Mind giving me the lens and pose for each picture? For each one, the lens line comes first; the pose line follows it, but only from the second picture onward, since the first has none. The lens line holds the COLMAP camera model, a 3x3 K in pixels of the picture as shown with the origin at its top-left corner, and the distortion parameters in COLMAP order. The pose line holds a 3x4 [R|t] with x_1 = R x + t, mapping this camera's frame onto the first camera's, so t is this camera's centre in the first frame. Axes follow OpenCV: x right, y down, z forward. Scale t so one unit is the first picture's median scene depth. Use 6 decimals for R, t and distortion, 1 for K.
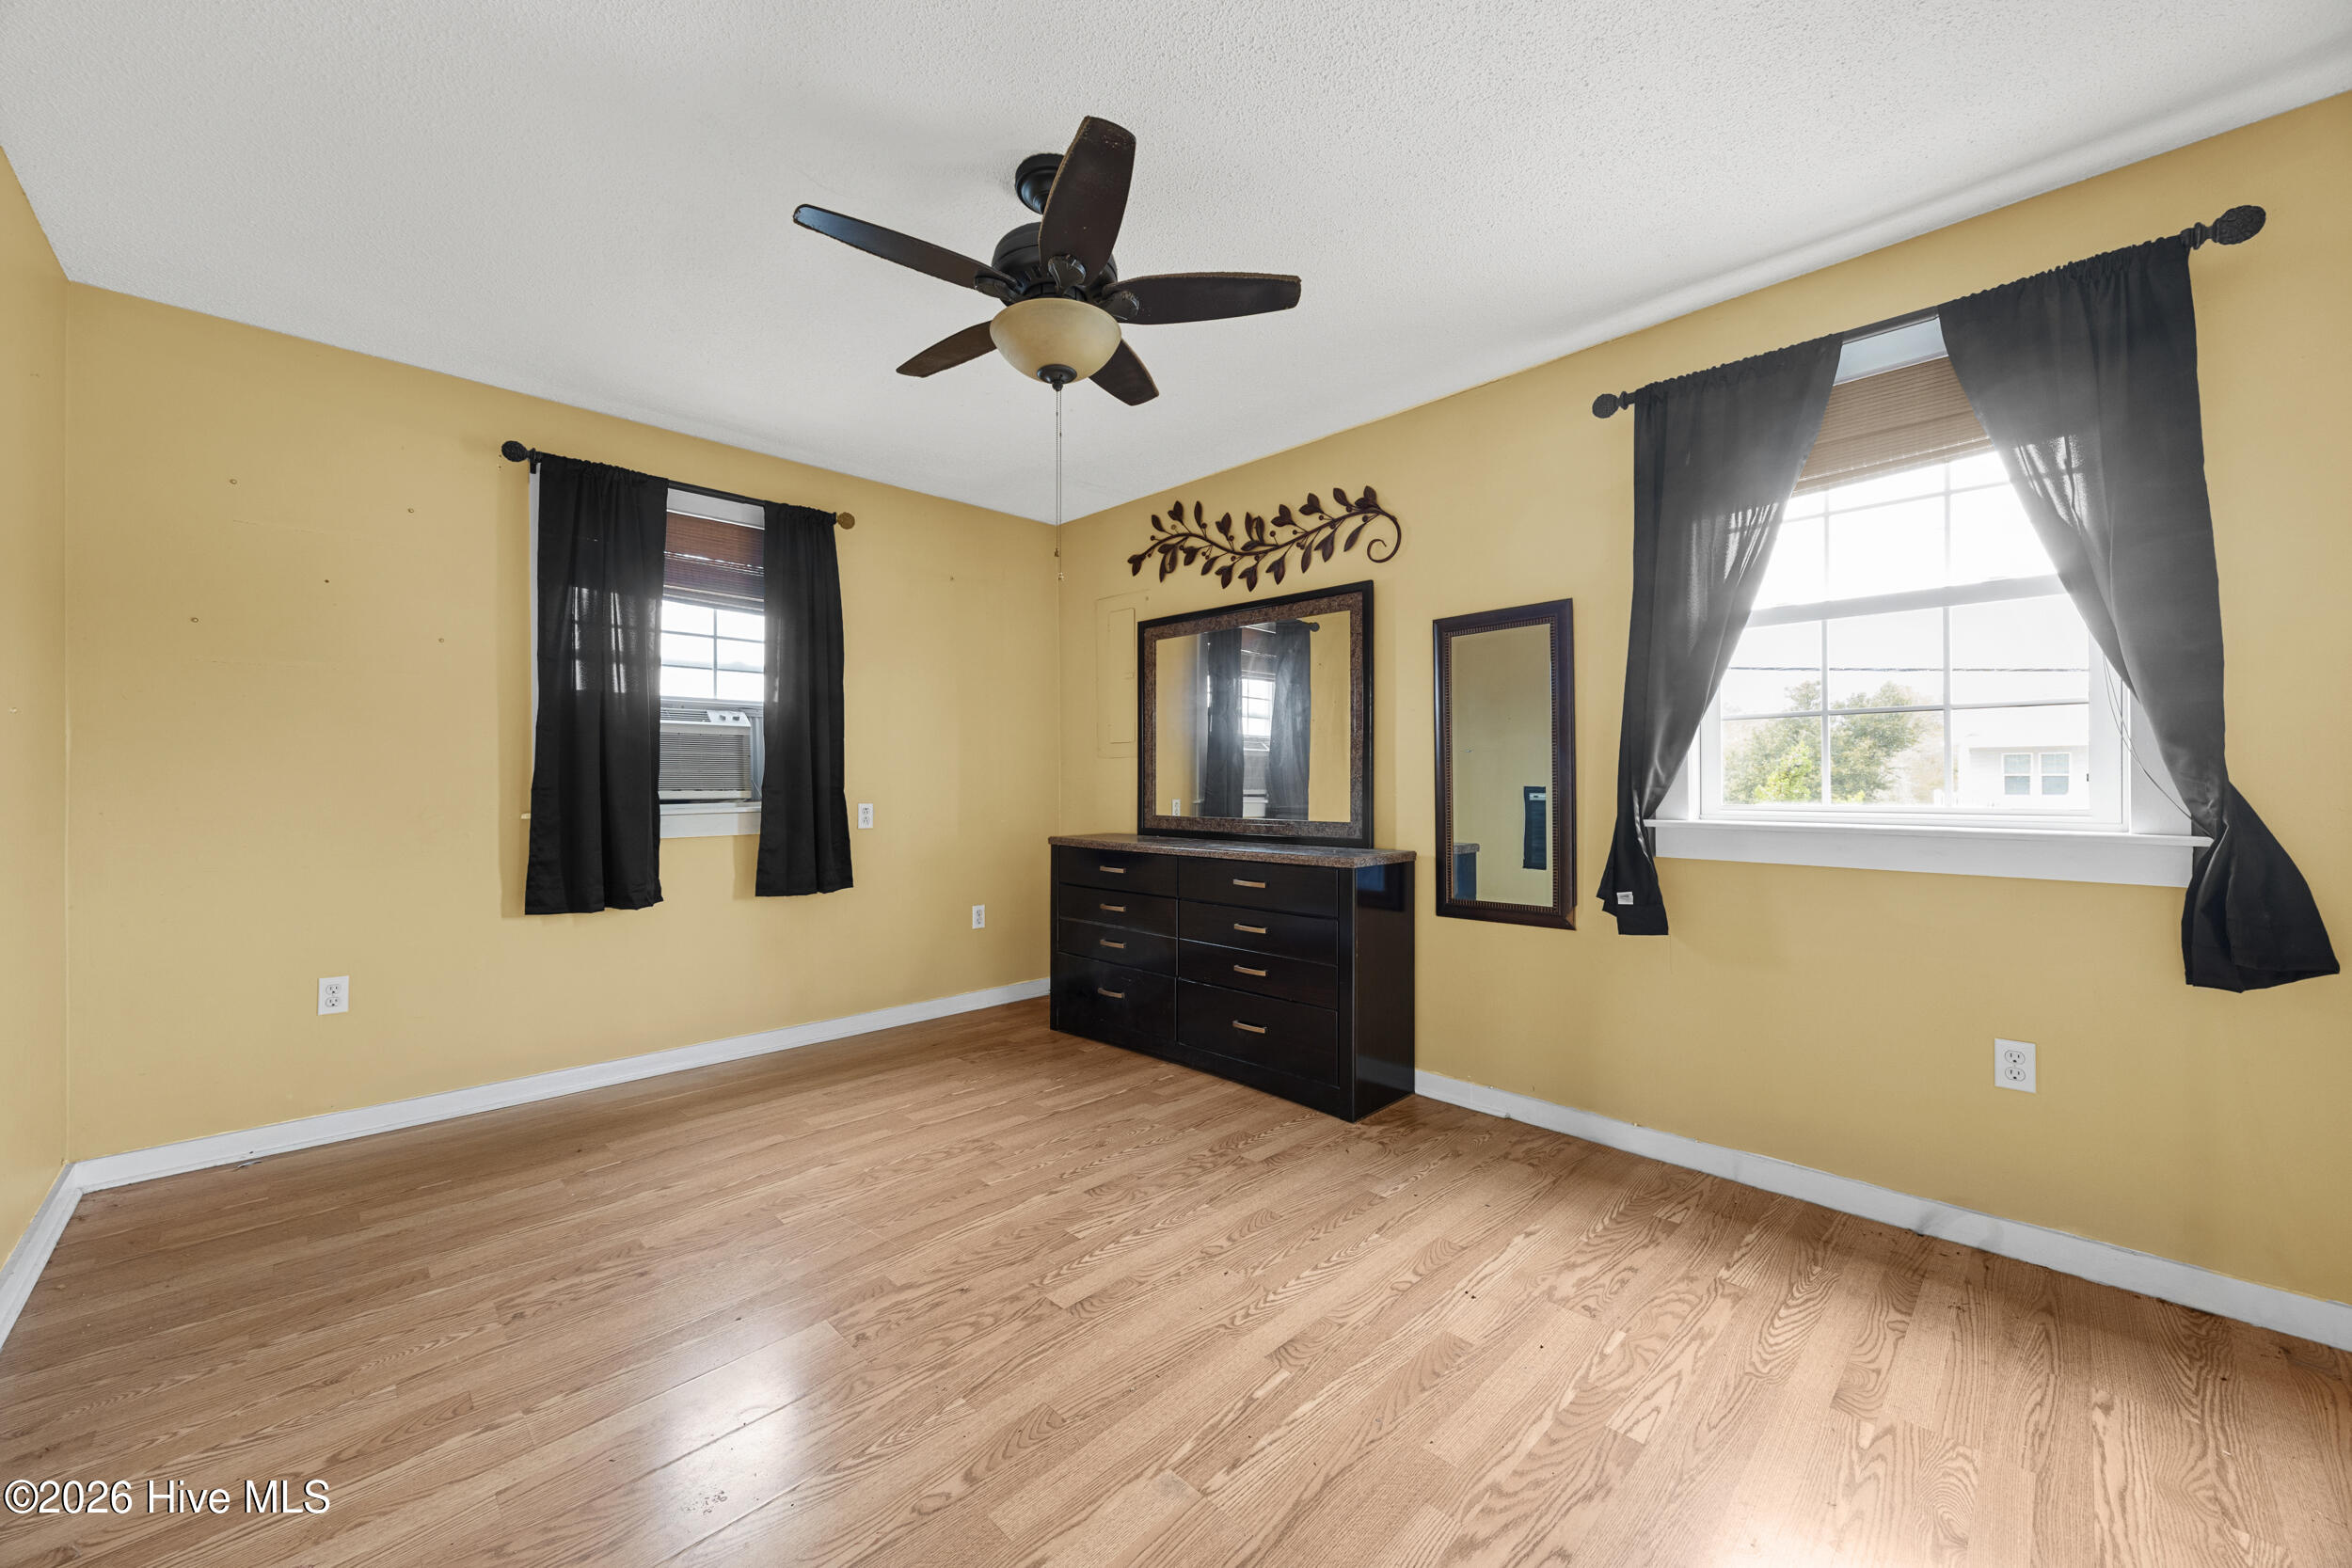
lens RADIAL K [[894.8, 0, 1187.5], [0, 894.8, 780.0], [0, 0, 1]] dist [-0.005387, 0.000367]
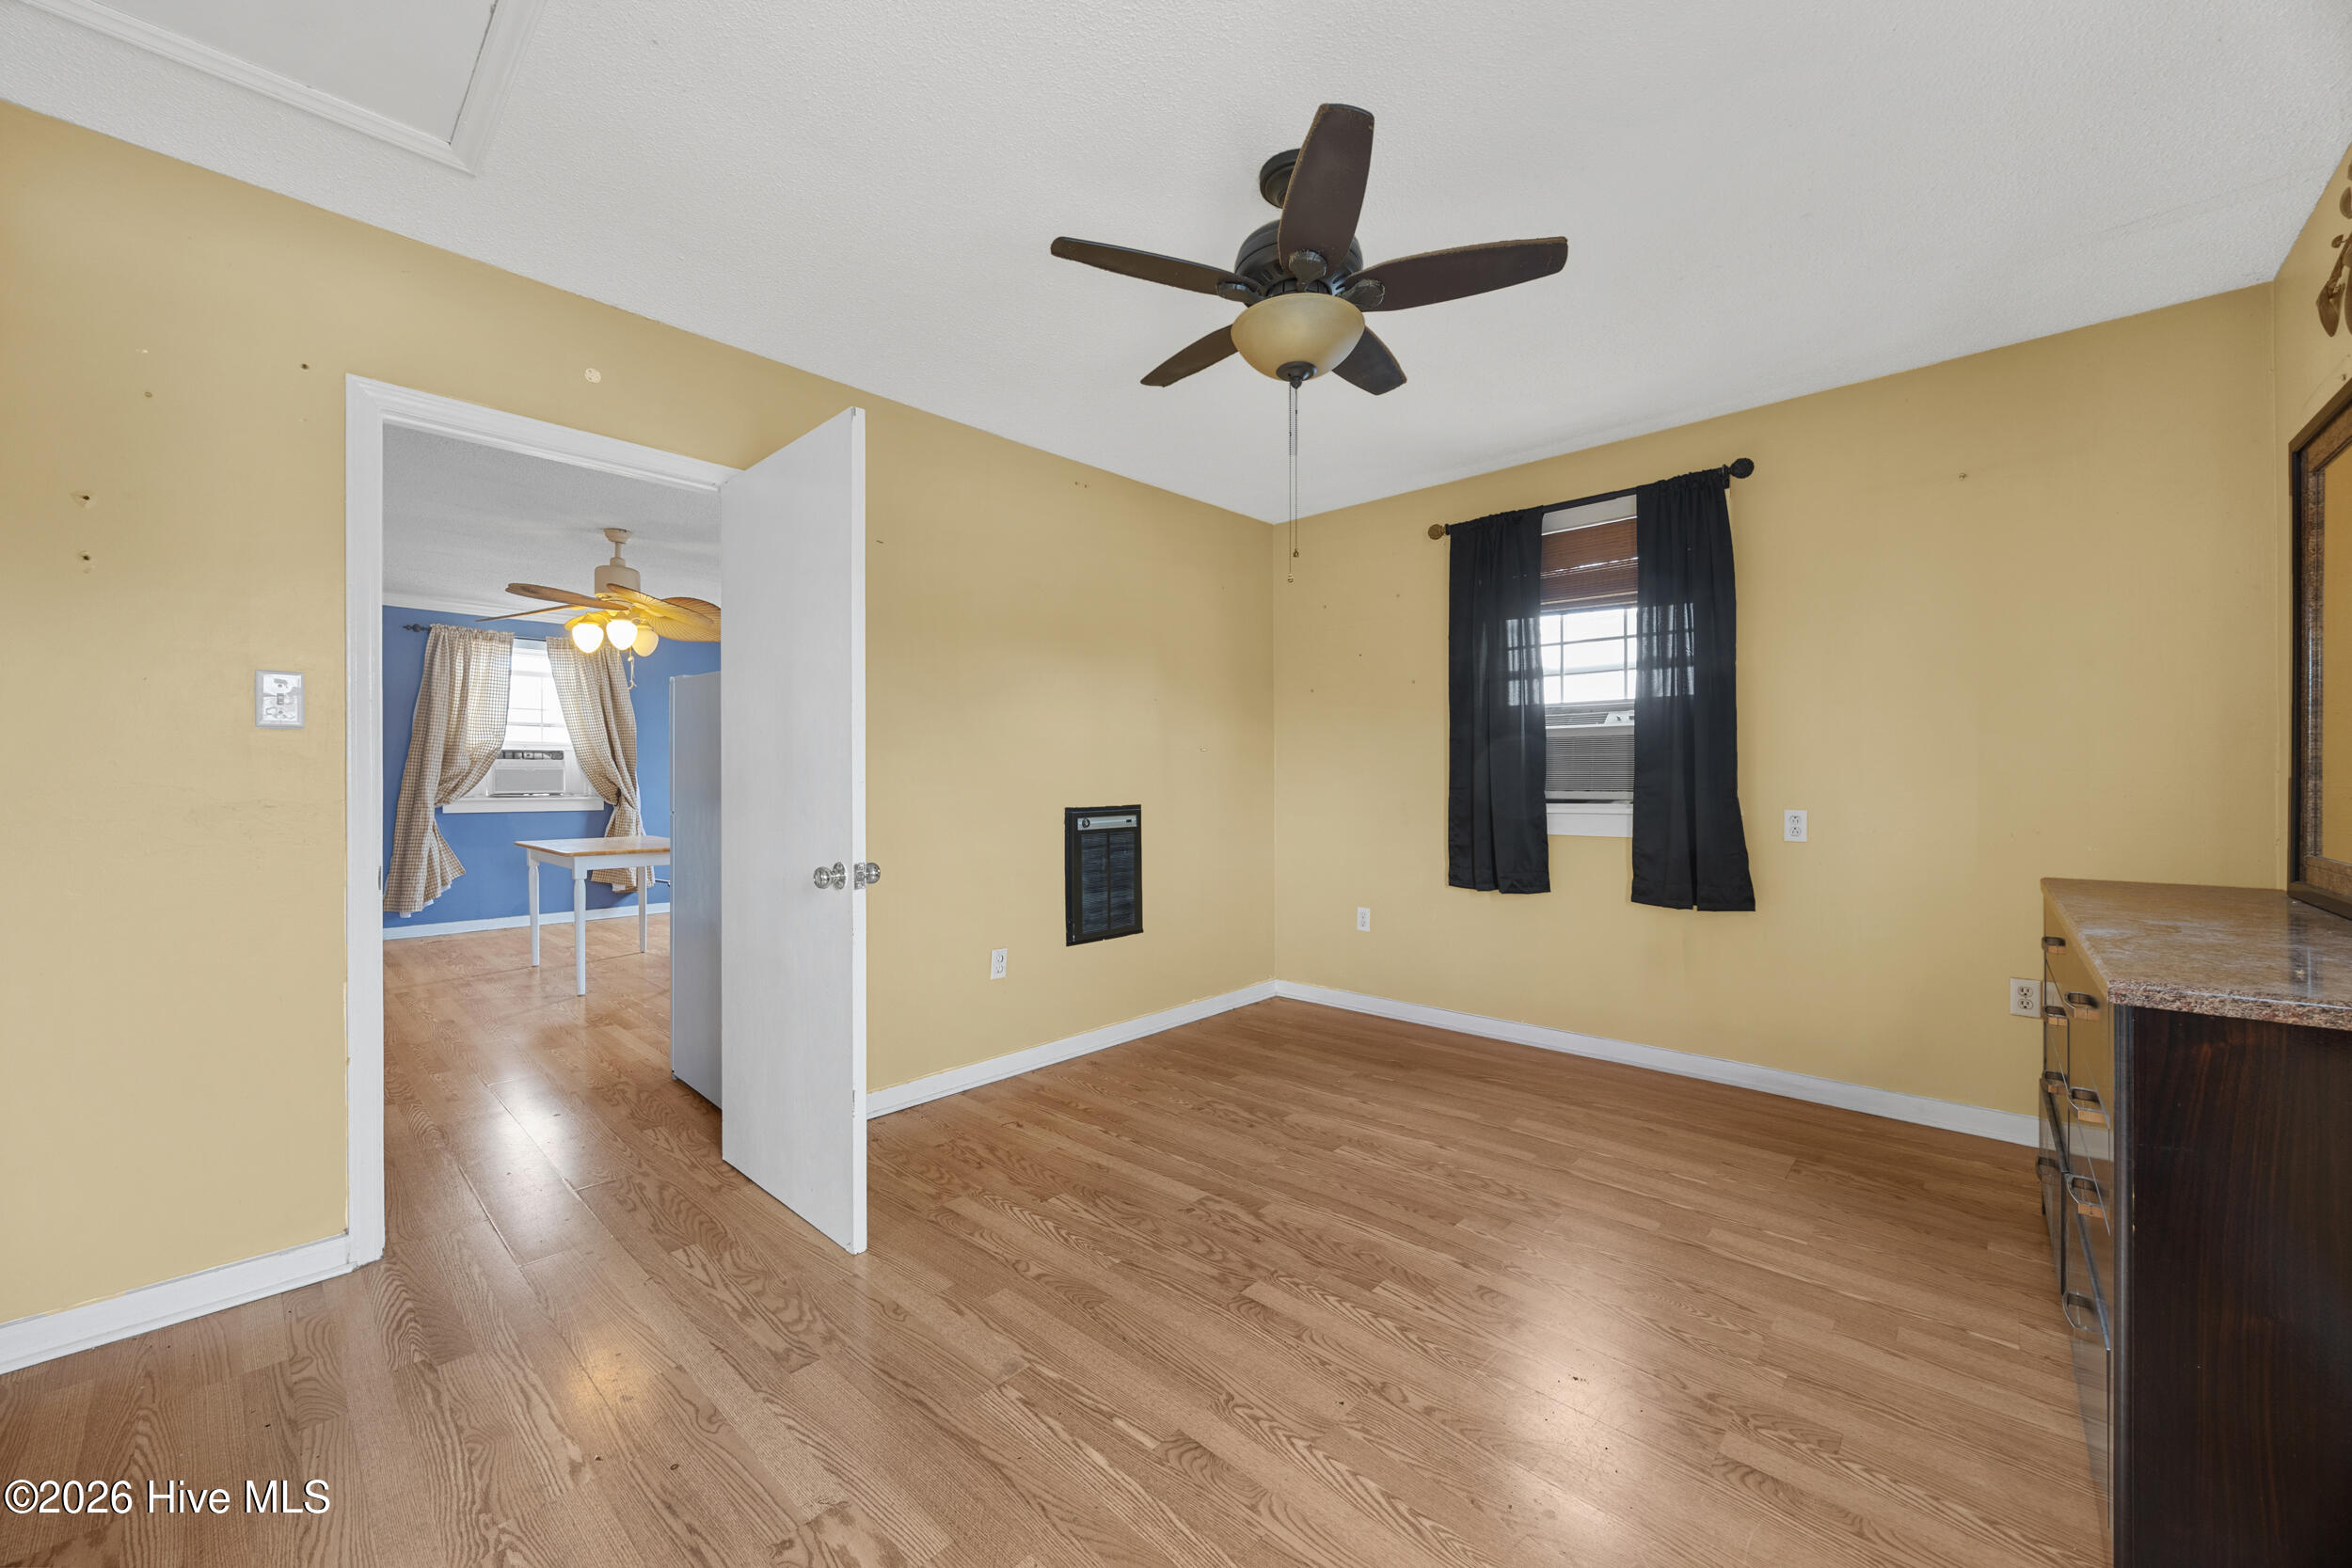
lens RADIAL K [[894.8, 0, 1137.5], [0, 894.8, 779.5], [0, 0, 1]] dist [-0.005387, 0.000367]
pose [[0.007517, -0.003024, -0.999967, 0.590014], [0.003223, 0.999990, -0.003000, -0.000105], [0.999967, -0.003200, 0.007527, 0.574779]]
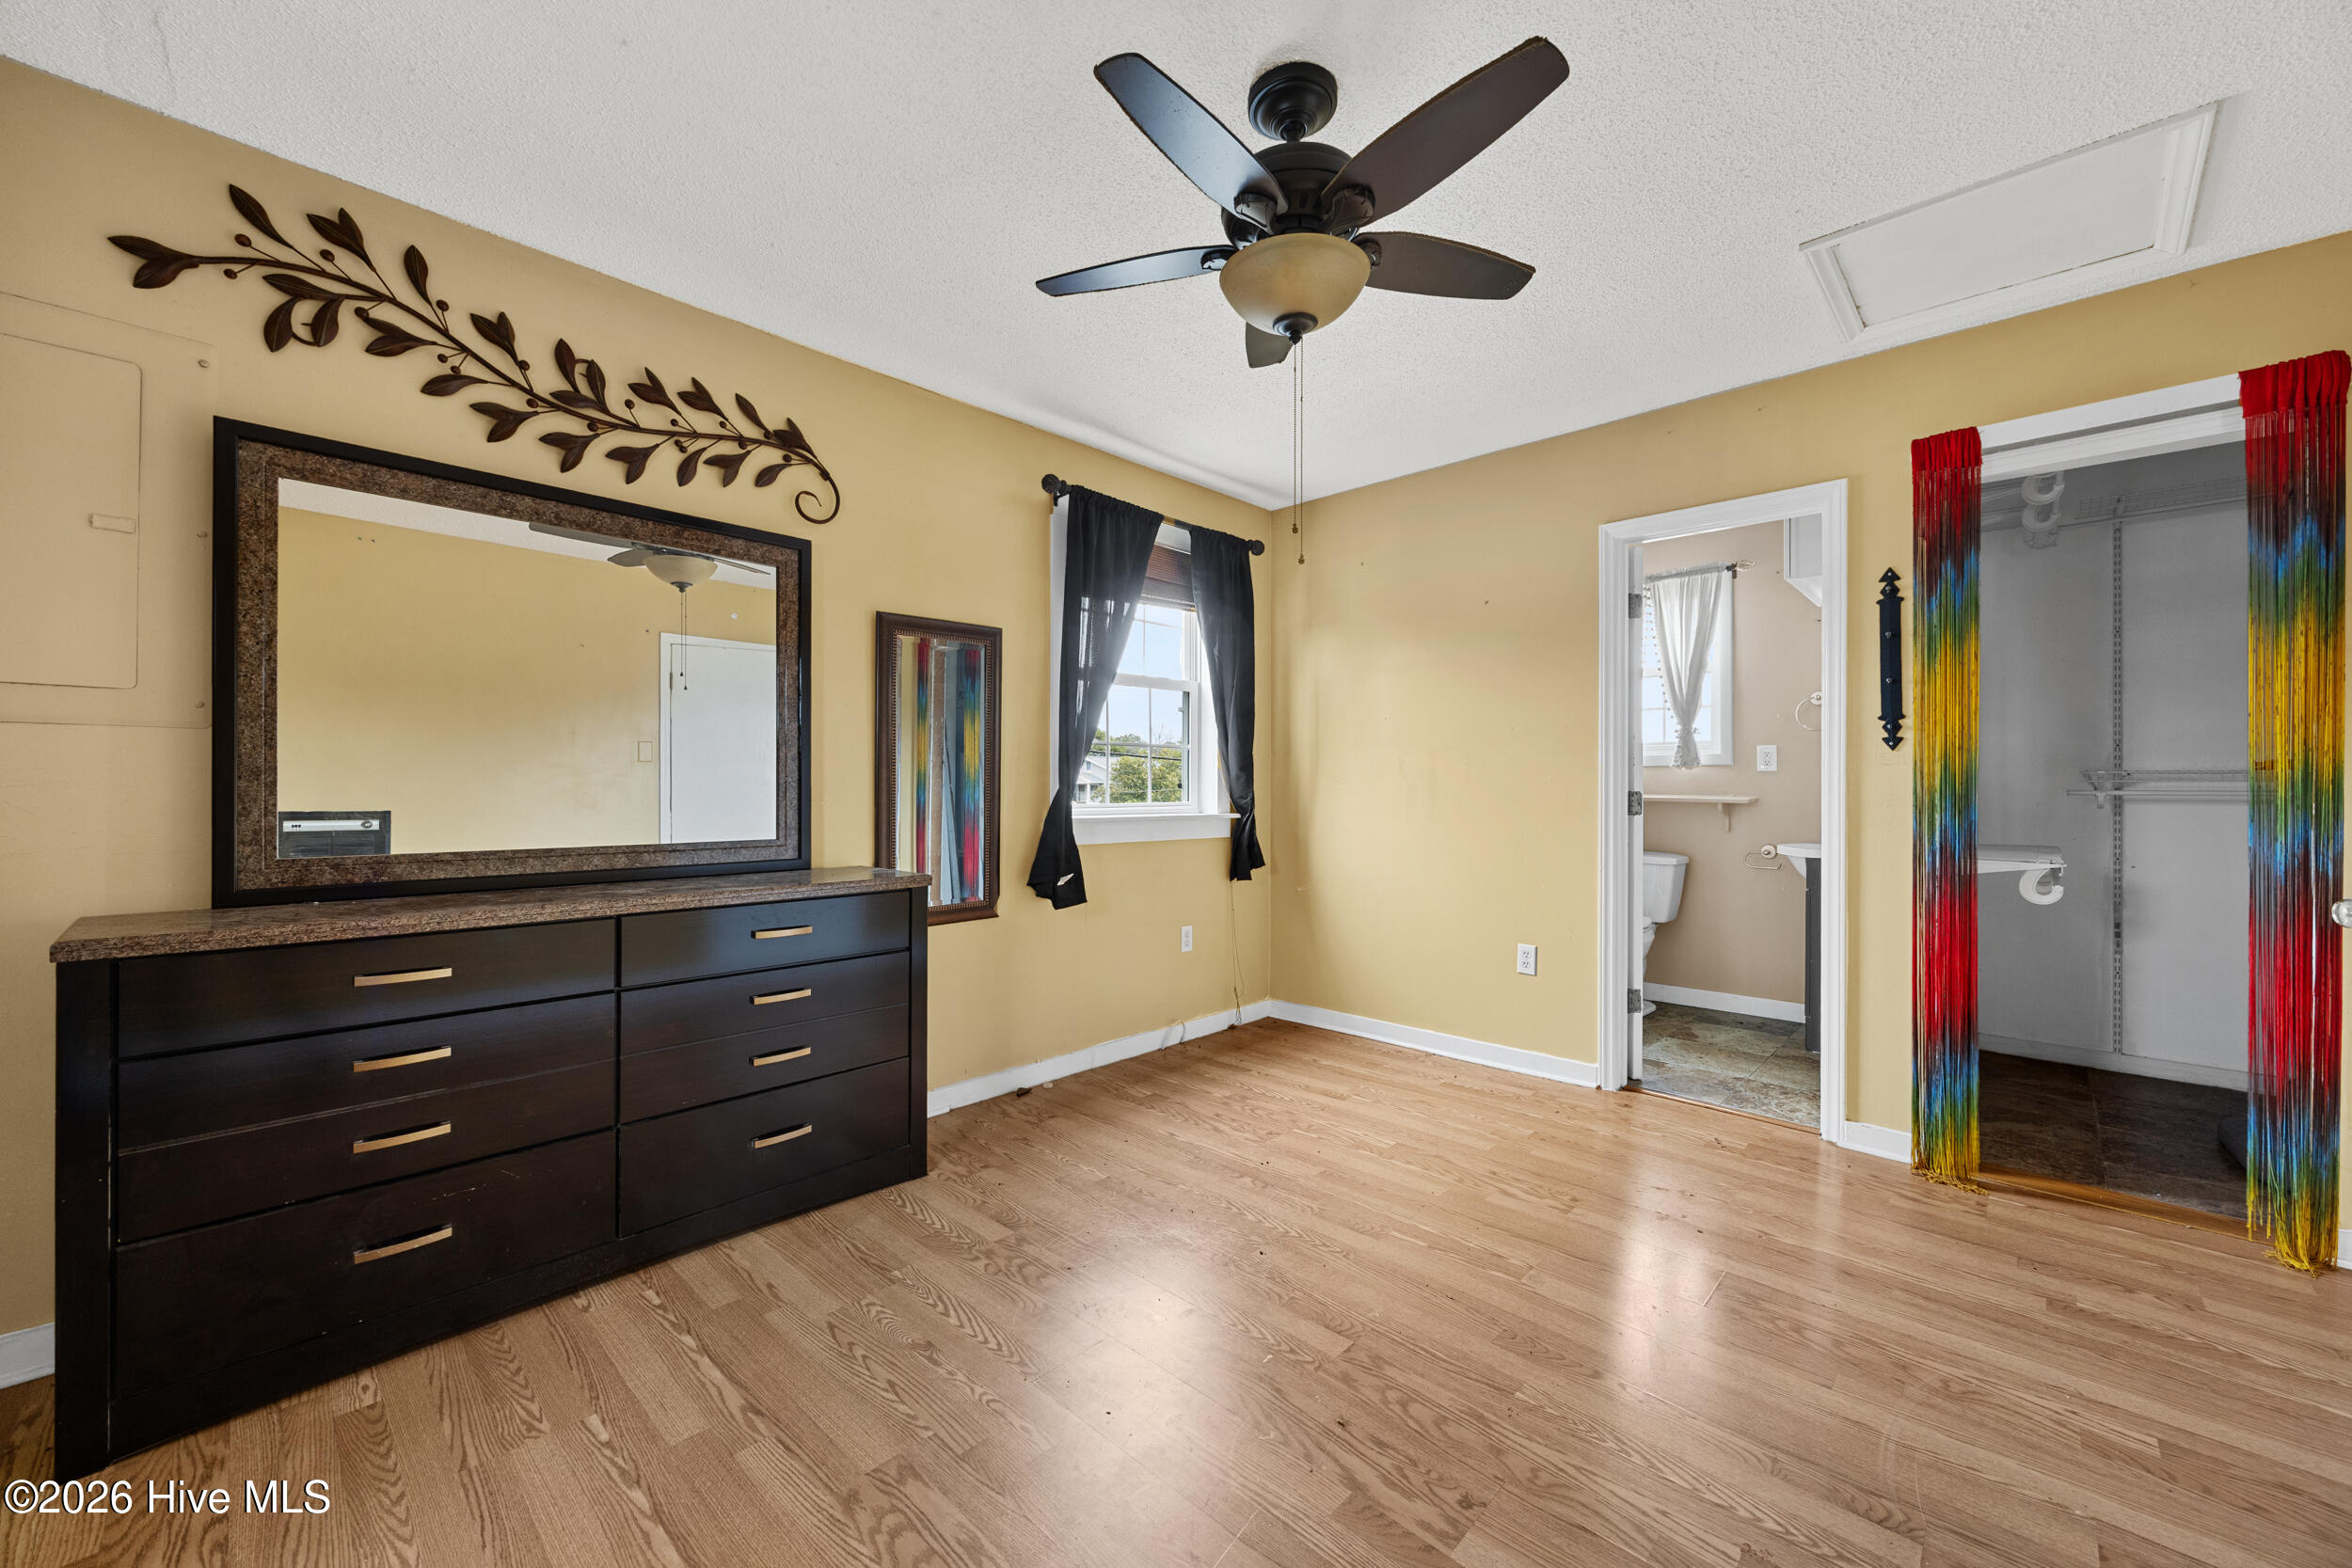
lens RADIAL K [[900.1, 0, 1154.4], [0, 900.1, 784.1], [0, 0, 1]] dist [0.000098, -0.000262]
pose [[-0.012030, 0.005721, 0.999911, -0.720299], [-0.003158, 0.999978, -0.005759, 0.003536], [-0.999923, -0.003227, -0.012012, 0.804862]]
